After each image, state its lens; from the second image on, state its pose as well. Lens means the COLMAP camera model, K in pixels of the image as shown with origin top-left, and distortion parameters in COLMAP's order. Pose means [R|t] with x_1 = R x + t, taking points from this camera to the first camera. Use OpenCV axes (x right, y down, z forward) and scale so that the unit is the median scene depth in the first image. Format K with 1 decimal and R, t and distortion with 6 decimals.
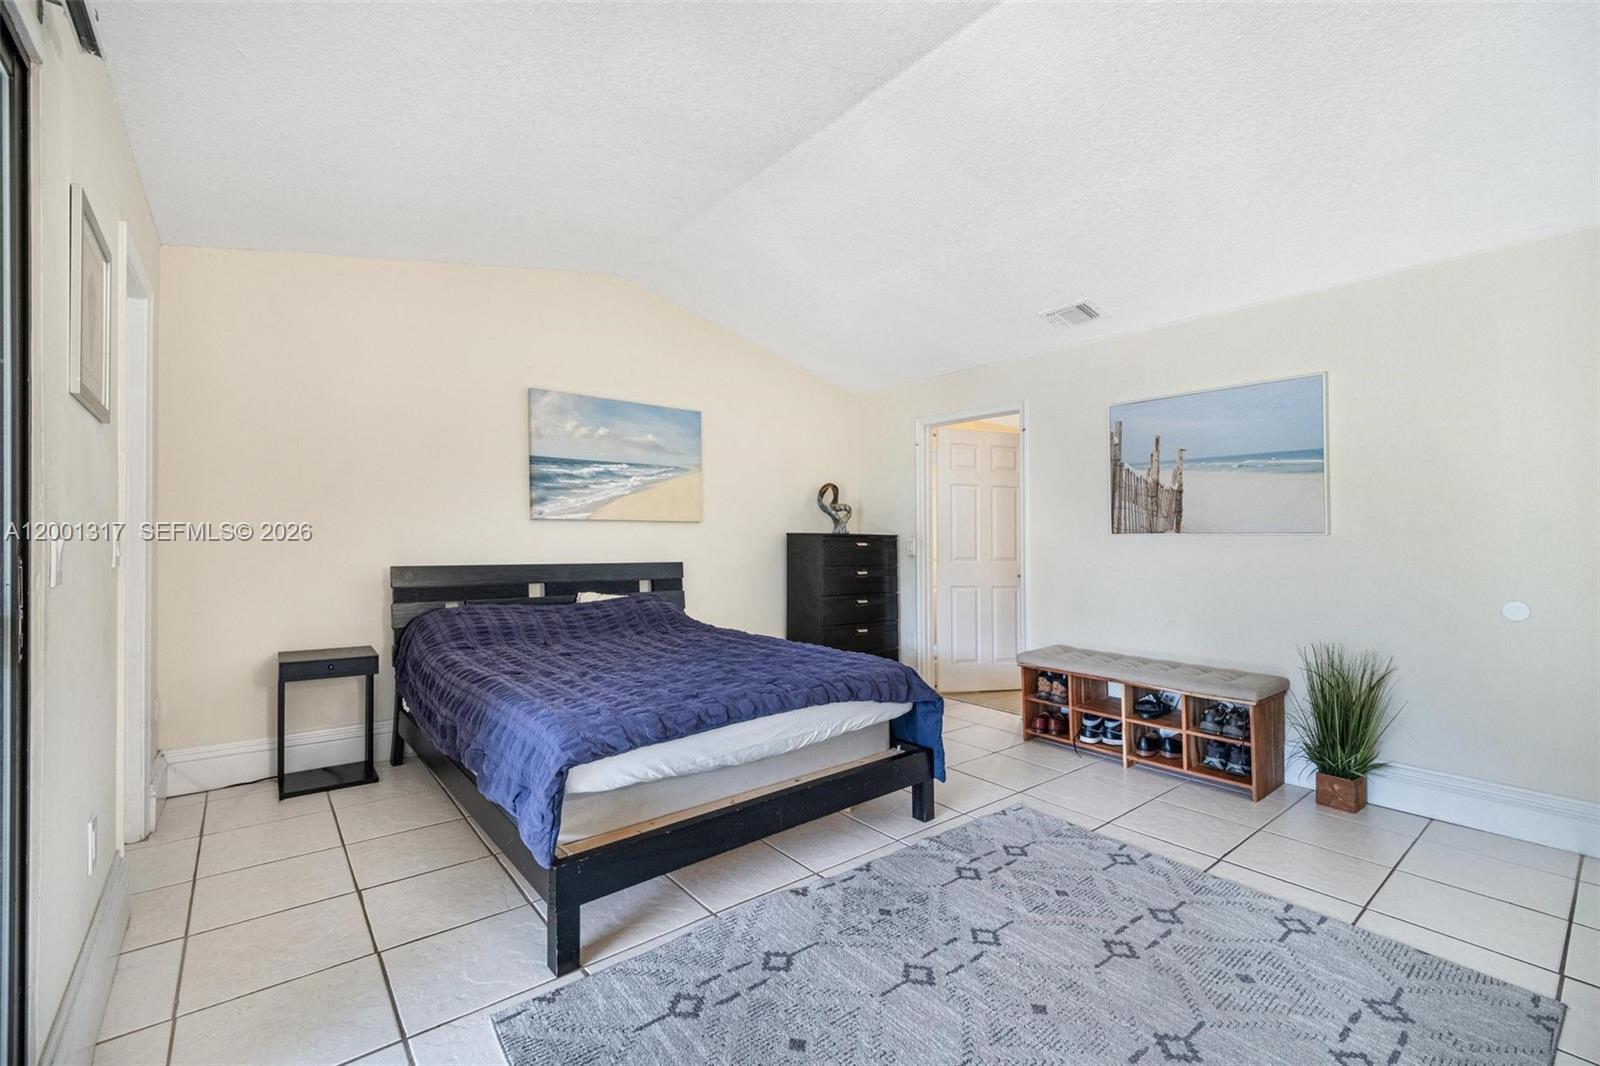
lens RADIAL K [[675.2, 0, 775.1], [0, 675.2, 538.0], [0, 0, 1]] dist [0.010890, 0.000051]
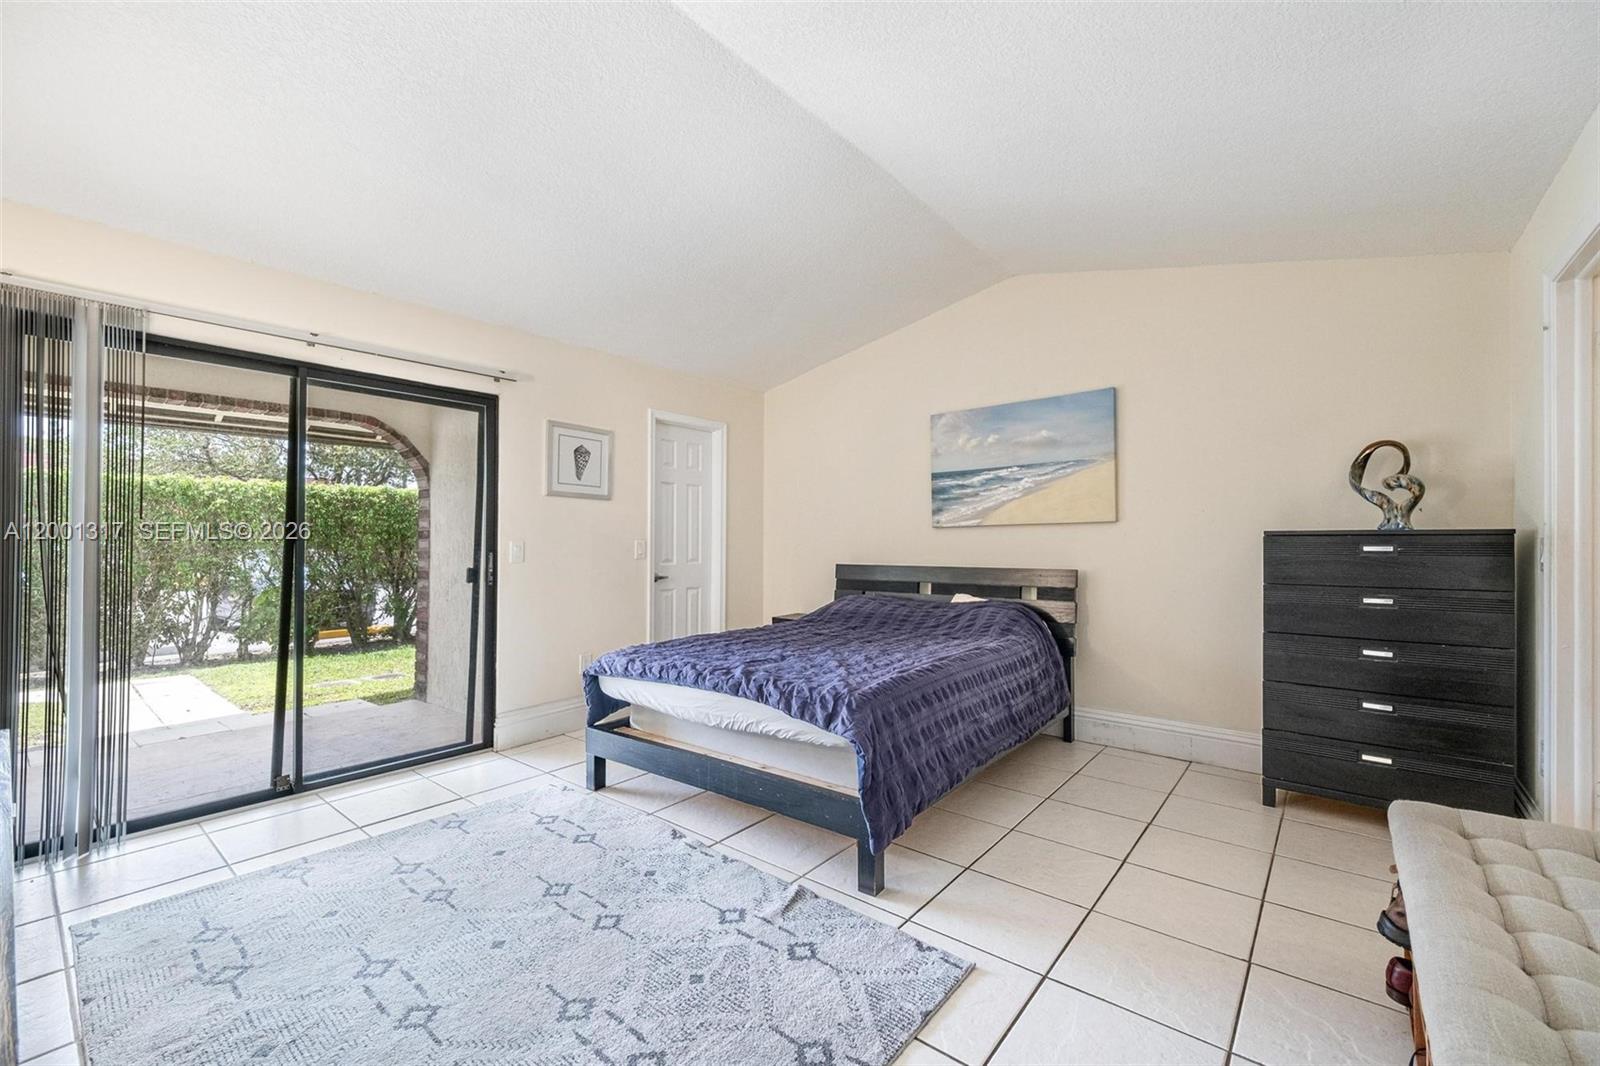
lens RADIAL K [[653.8, 0, 805.1], [0, 653.8, 542.6], [0, 0, 1]] dist [0.032502, -0.014780]
pose [[0.219535, -0.012534, -0.975524, 0.670932], [0.007551, 0.999909, -0.011148, 0.008612], [0.975575, -0.004919, 0.219610, 0.524447]]
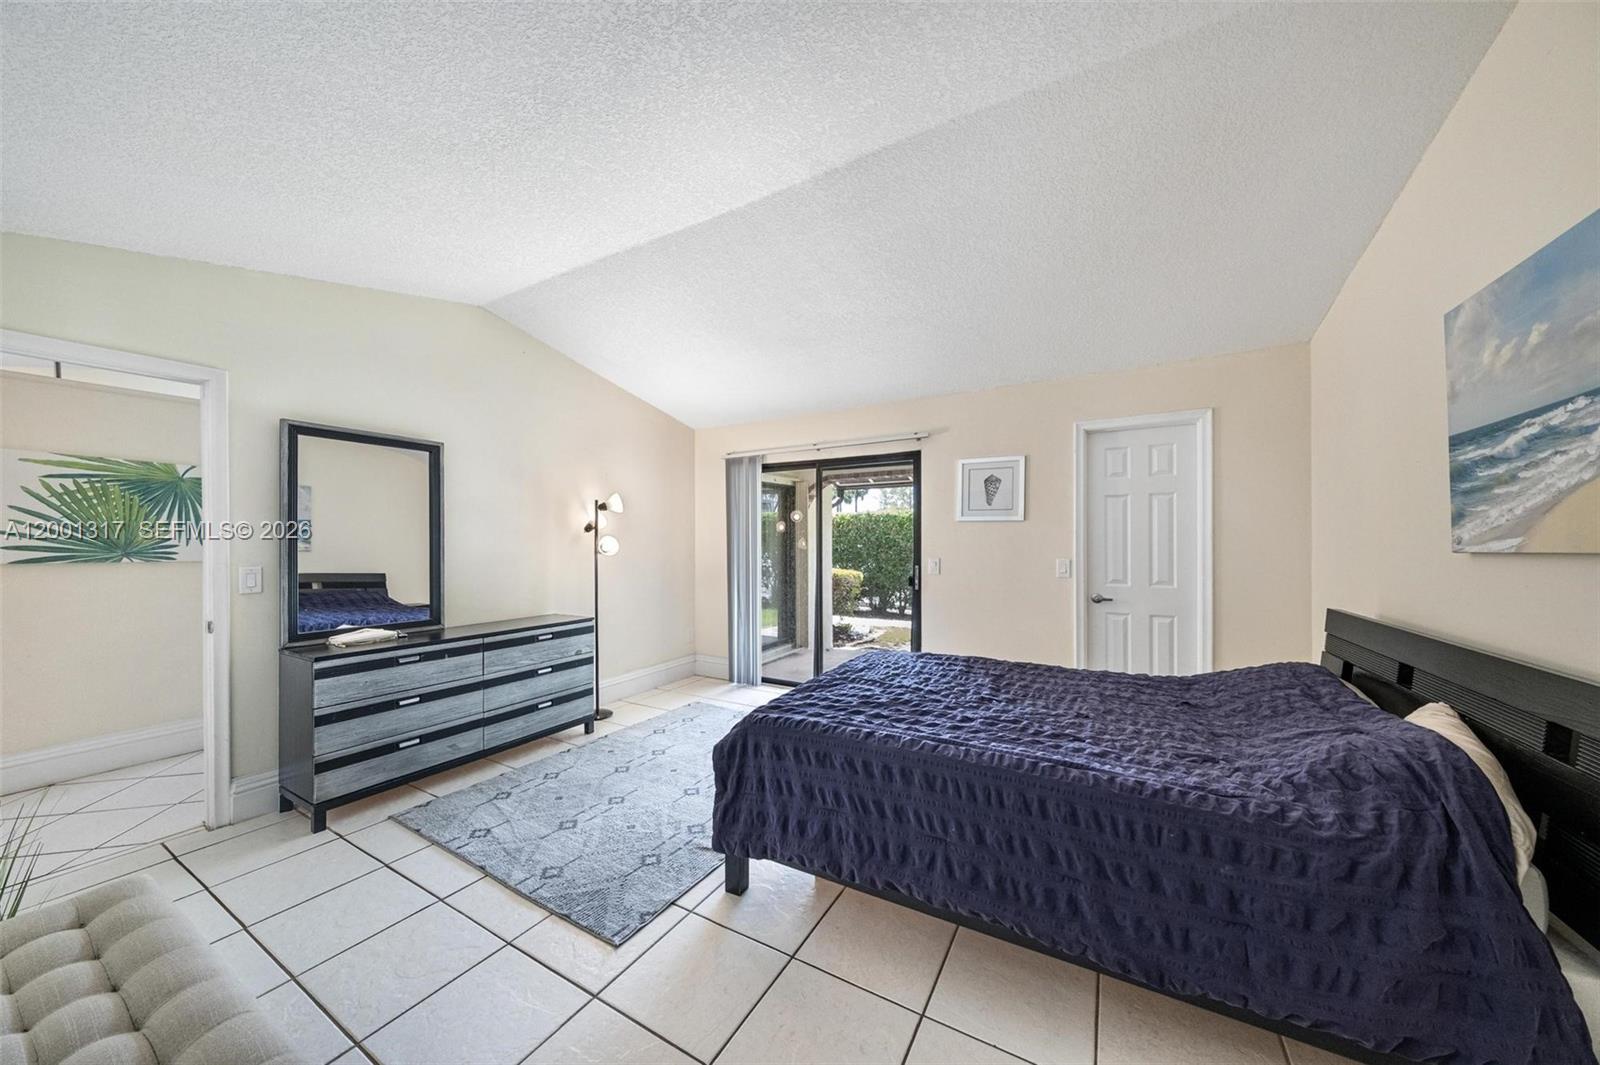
lens RADIAL K [[546.9, 0, 766.5], [0, 546.9, 530.9], [0, 0, 1]] dist [-0.000221, 0.000001]
pose [[-0.939273, -0.013503, -0.342906, 0.299964], [-0.004443, 0.999620, -0.027191, -0.030044], [0.343143, -0.024016, -0.938976, 1.188352]]
